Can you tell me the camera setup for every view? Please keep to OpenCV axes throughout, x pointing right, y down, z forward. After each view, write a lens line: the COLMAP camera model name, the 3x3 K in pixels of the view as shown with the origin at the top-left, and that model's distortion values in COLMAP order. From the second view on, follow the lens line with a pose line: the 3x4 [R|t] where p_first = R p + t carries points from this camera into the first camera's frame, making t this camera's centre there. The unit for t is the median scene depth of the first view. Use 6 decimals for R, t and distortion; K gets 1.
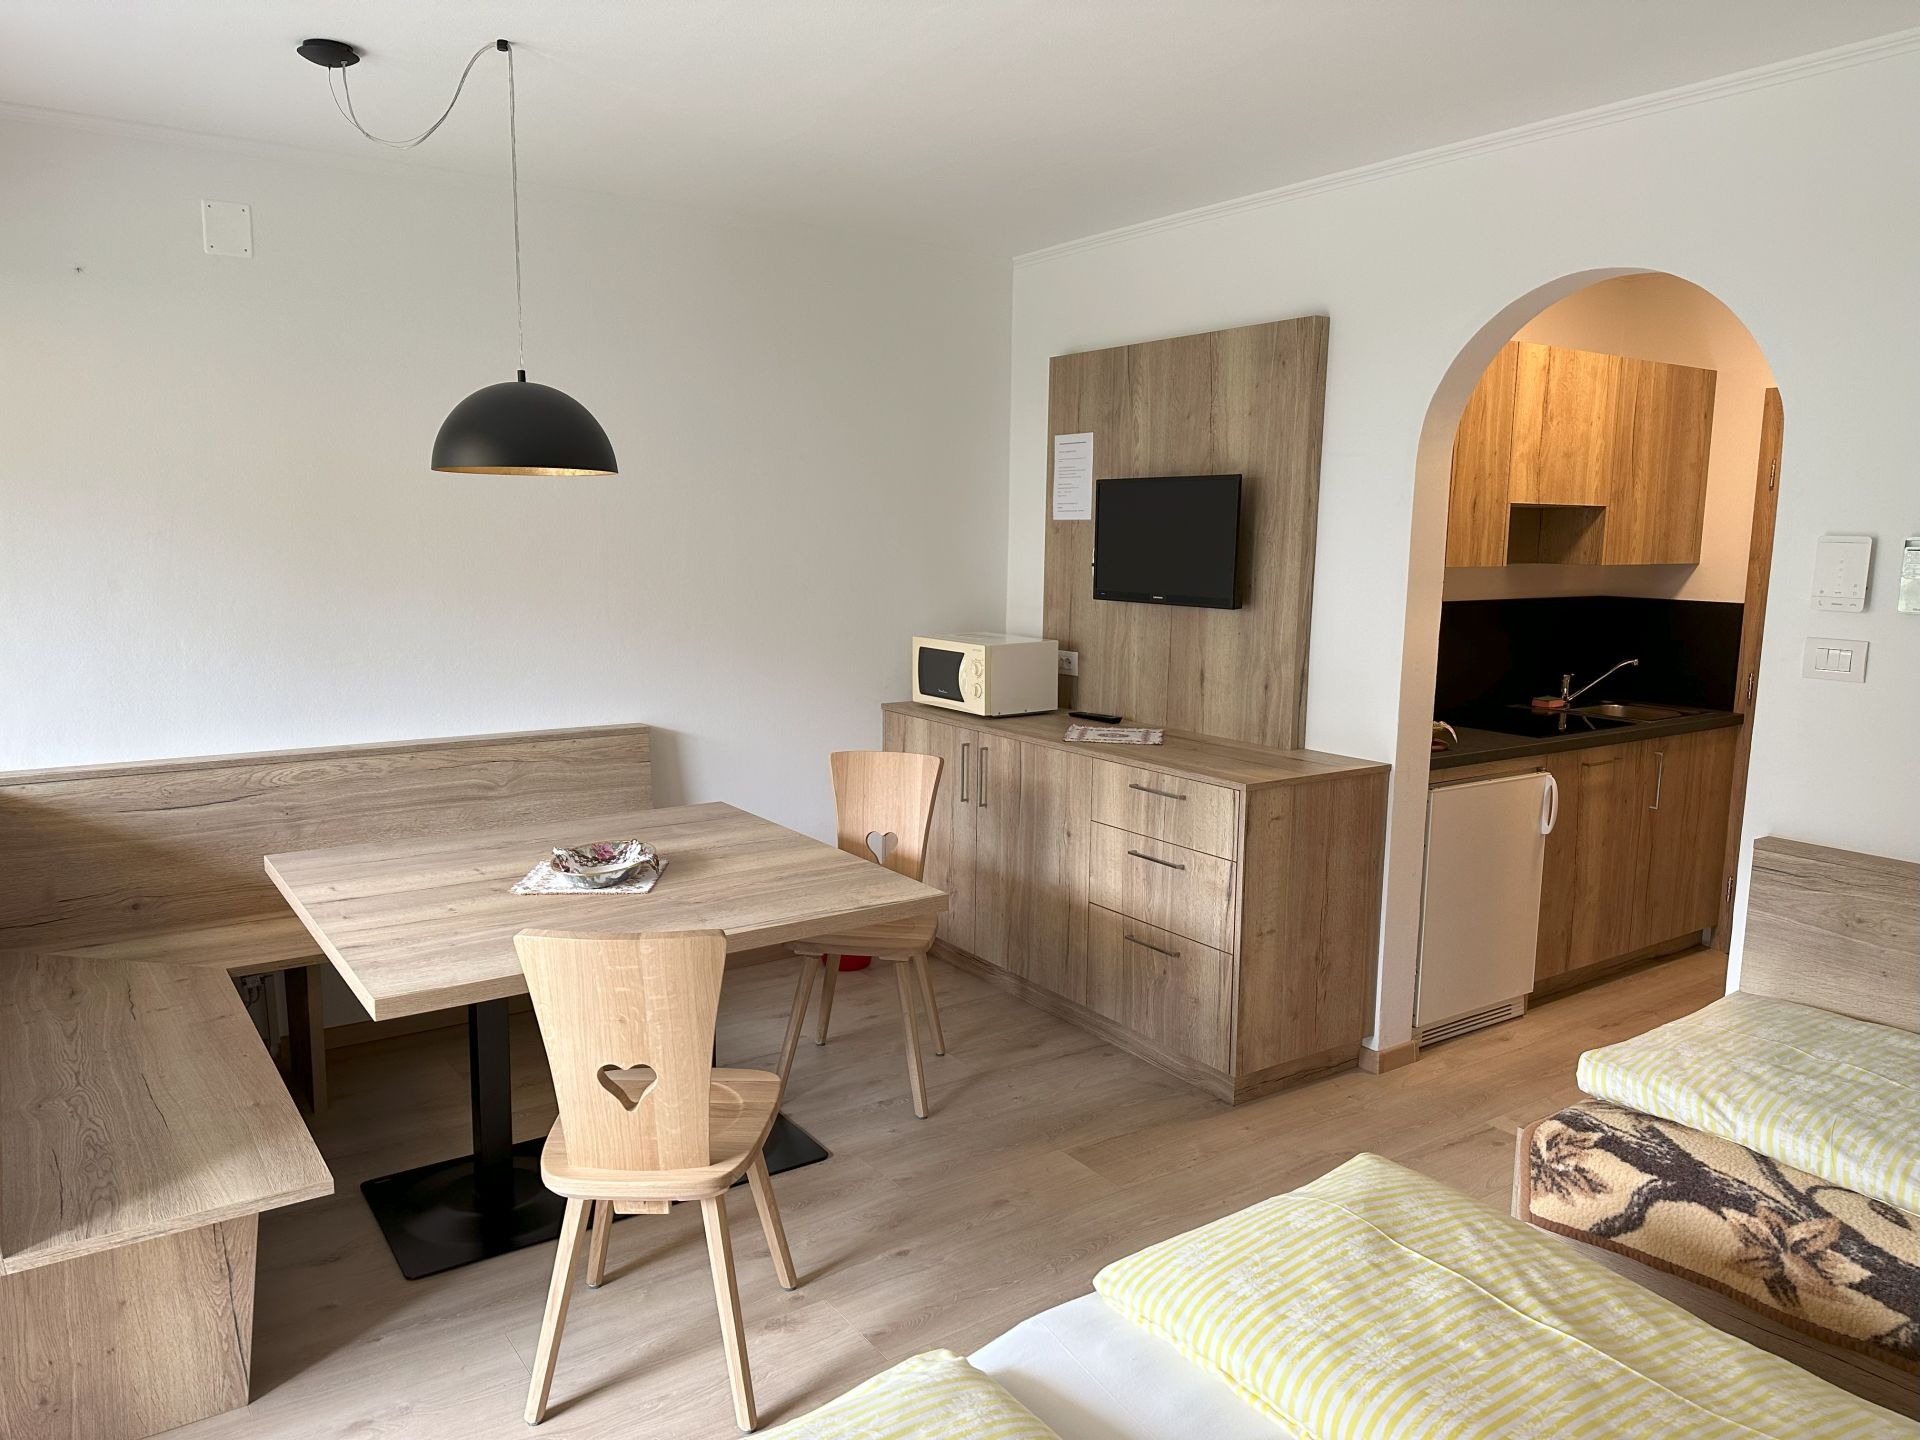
lens RADIAL K [[1339.3, 0, 952.5], [0, 1339.3, 727.6], [0, 0, 1]] dist [0.001354, 0.001456]
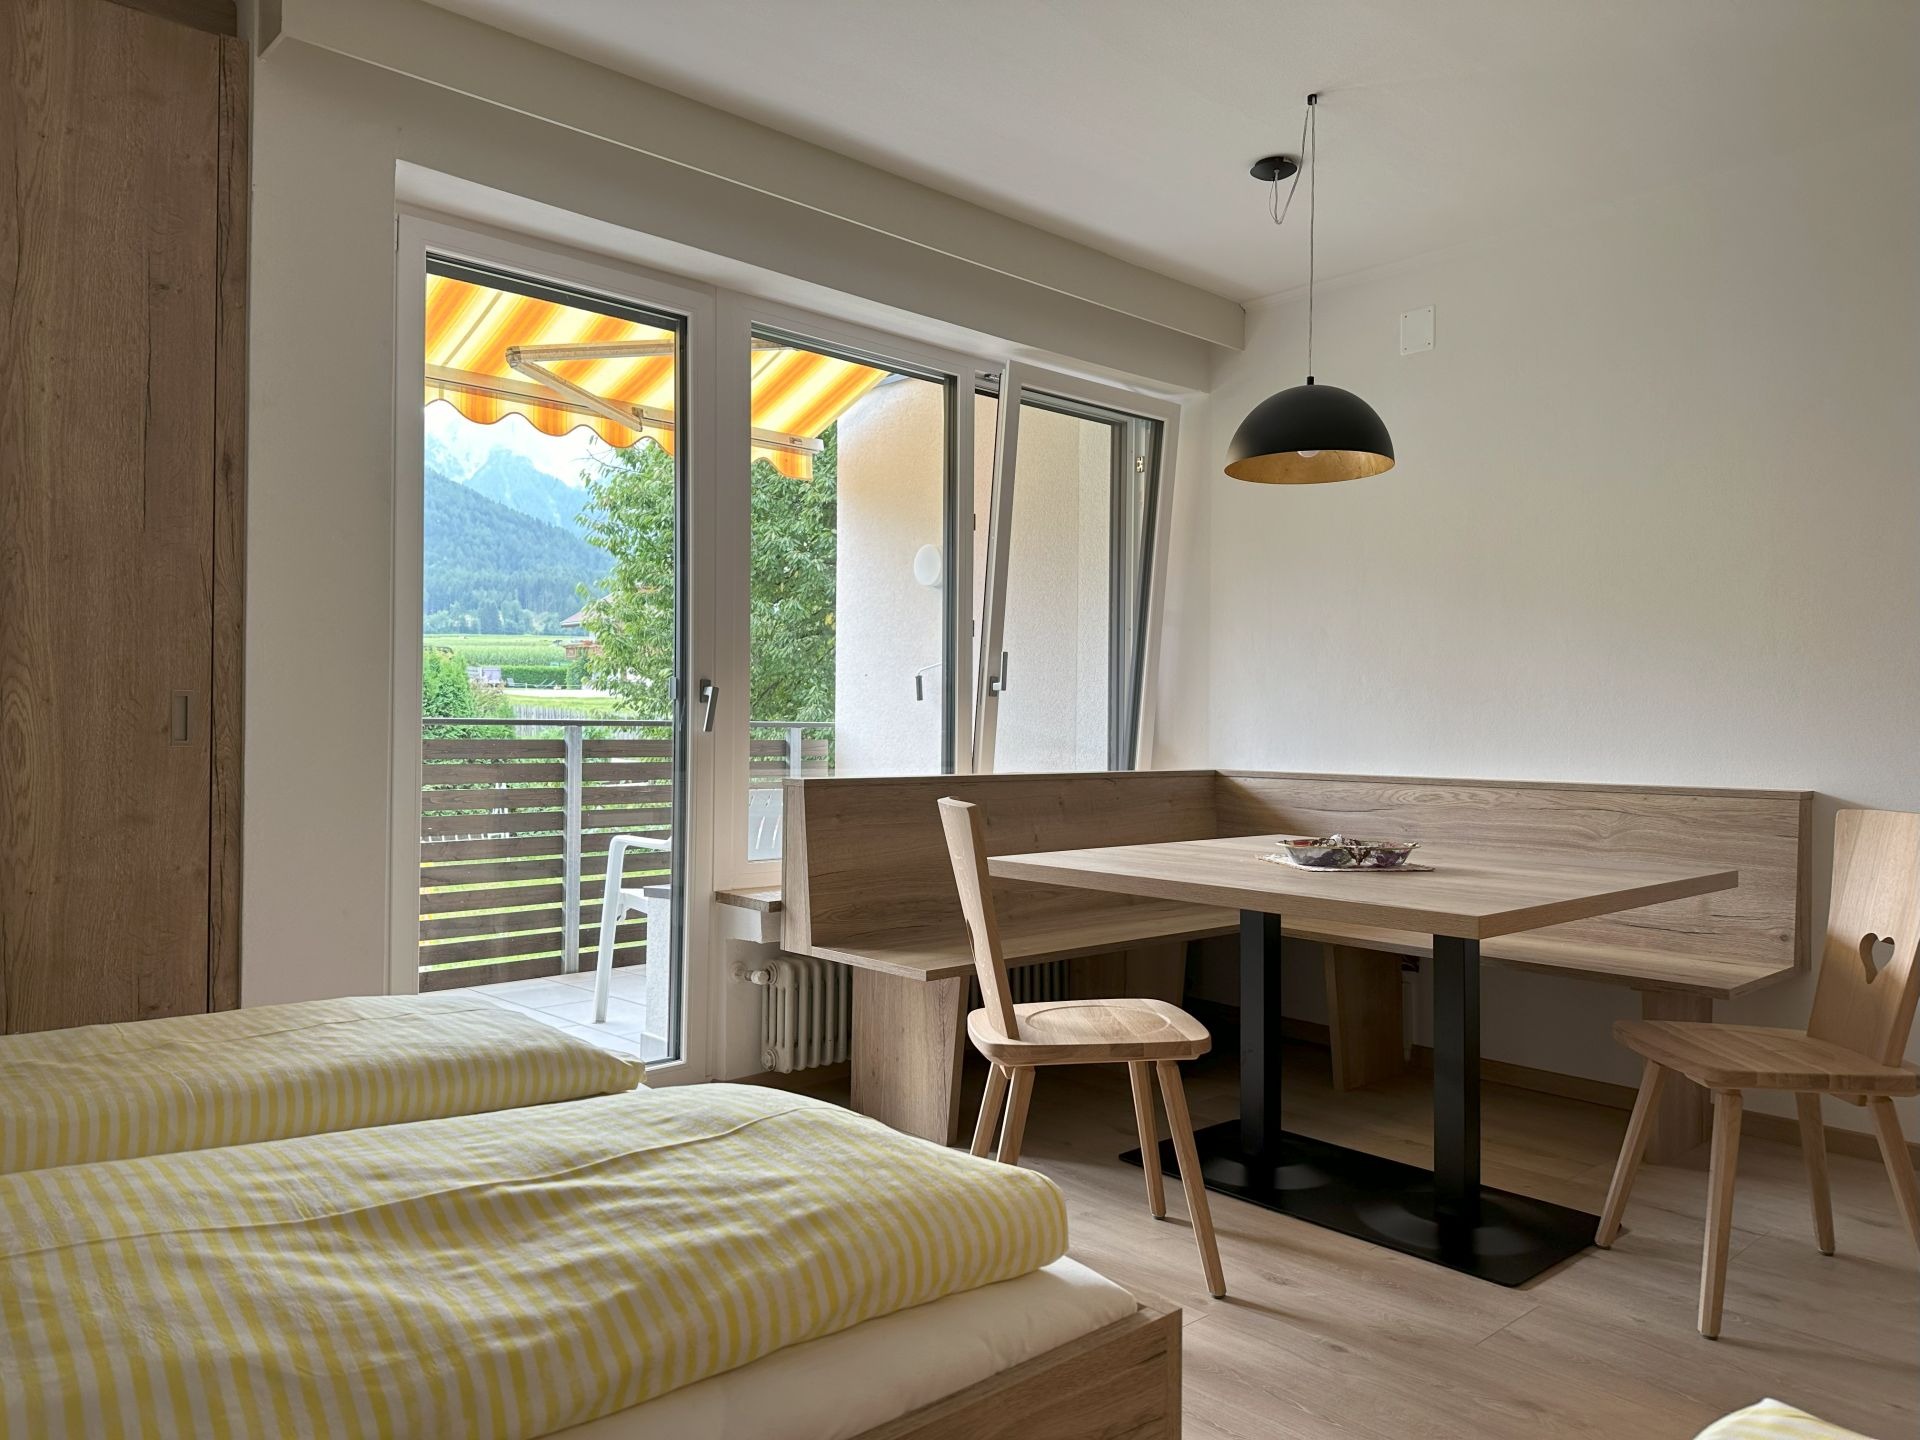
lens RADIAL K [[1339.3, 0, 954.9], [0, 1339.3, 721.8], [0, 0, 1]] dist [0.001354, 0.001456]
pose [[0.118394, -0.015901, -0.992839, 0.547149], [-0.158297, 0.986782, -0.034680, 0.071721], [0.980268, 0.161269, 0.114312, 0.482772]]
